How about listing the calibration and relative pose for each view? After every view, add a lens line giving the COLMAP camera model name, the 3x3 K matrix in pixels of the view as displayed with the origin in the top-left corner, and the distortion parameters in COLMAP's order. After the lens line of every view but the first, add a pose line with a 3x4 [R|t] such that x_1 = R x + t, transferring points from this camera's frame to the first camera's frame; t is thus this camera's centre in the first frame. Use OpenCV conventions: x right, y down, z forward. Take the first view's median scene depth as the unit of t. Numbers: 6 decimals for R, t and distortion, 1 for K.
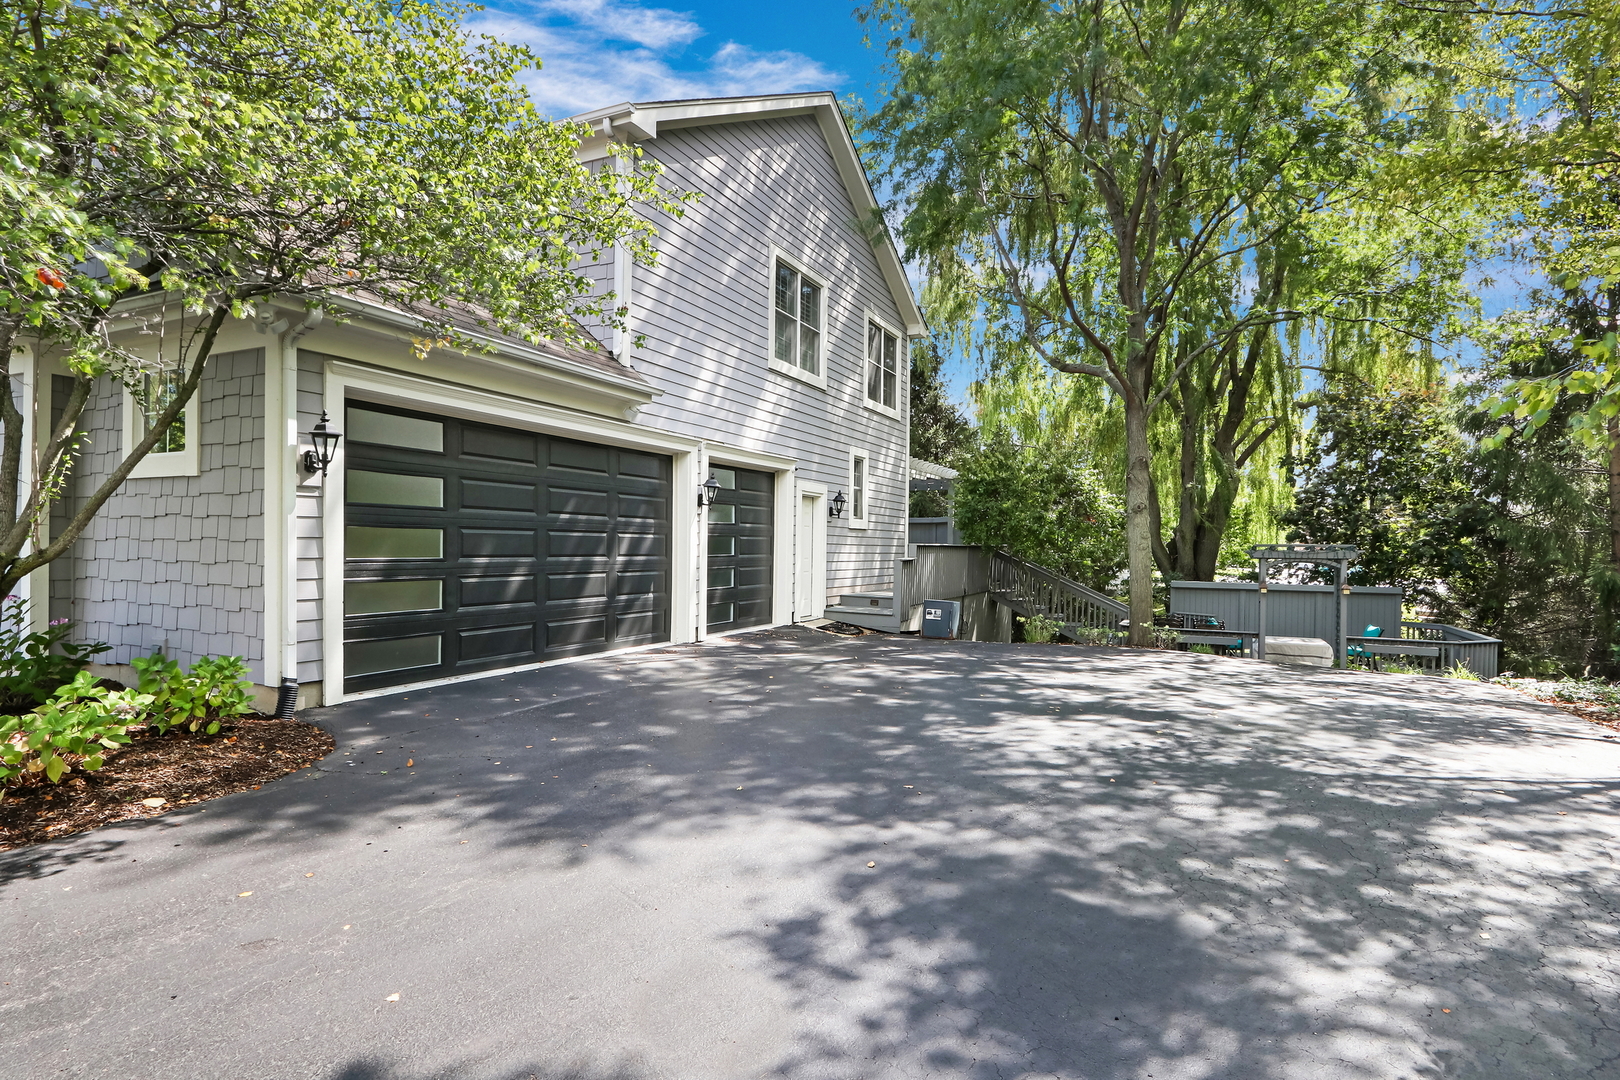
lens RADIAL K [[833.9, 0, 808.6], [0, 833.9, 544.8], [0, 0, 1]] dist [-0.002353, 0.000430]
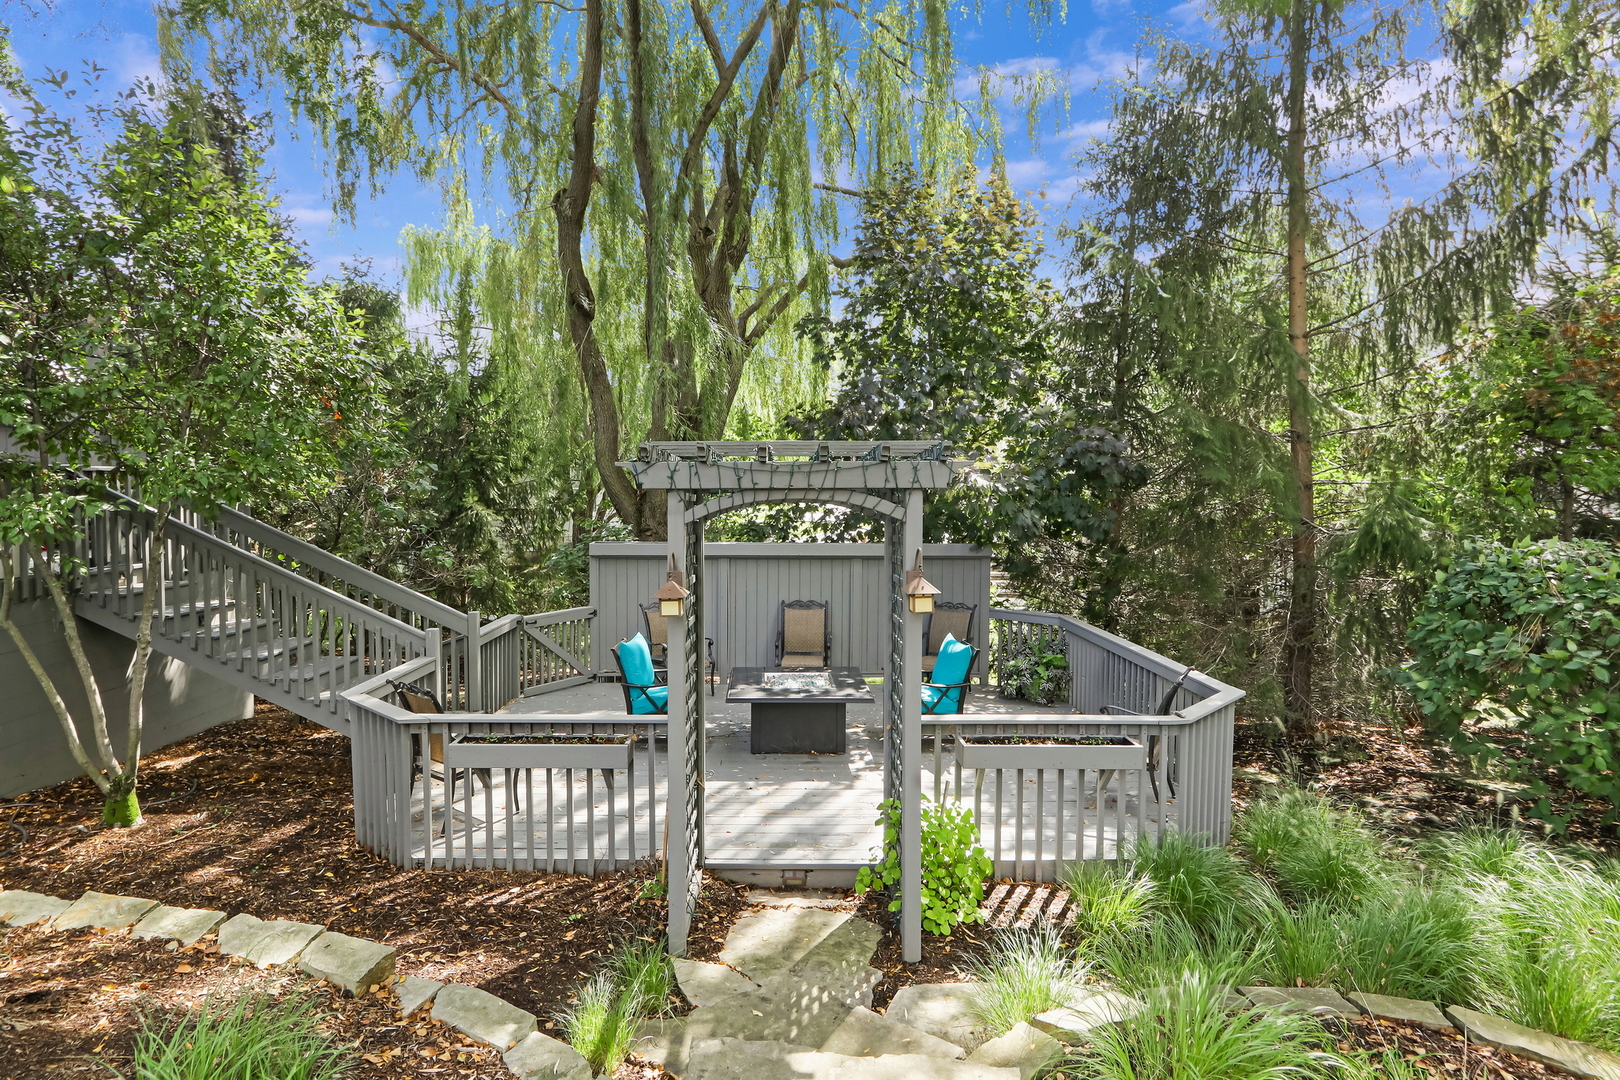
lens RADIAL K [[833.9, 0, 809.3], [0, 833.9, 538.3], [0, 0, 1]] dist [-0.002353, 0.000430]
pose [[0.888412, -0.034151, 0.457775, 0.329072], [0.005152, 0.997908, 0.064447, 0.010462], [-0.459019, -0.054897, 0.886729, 0.523674]]
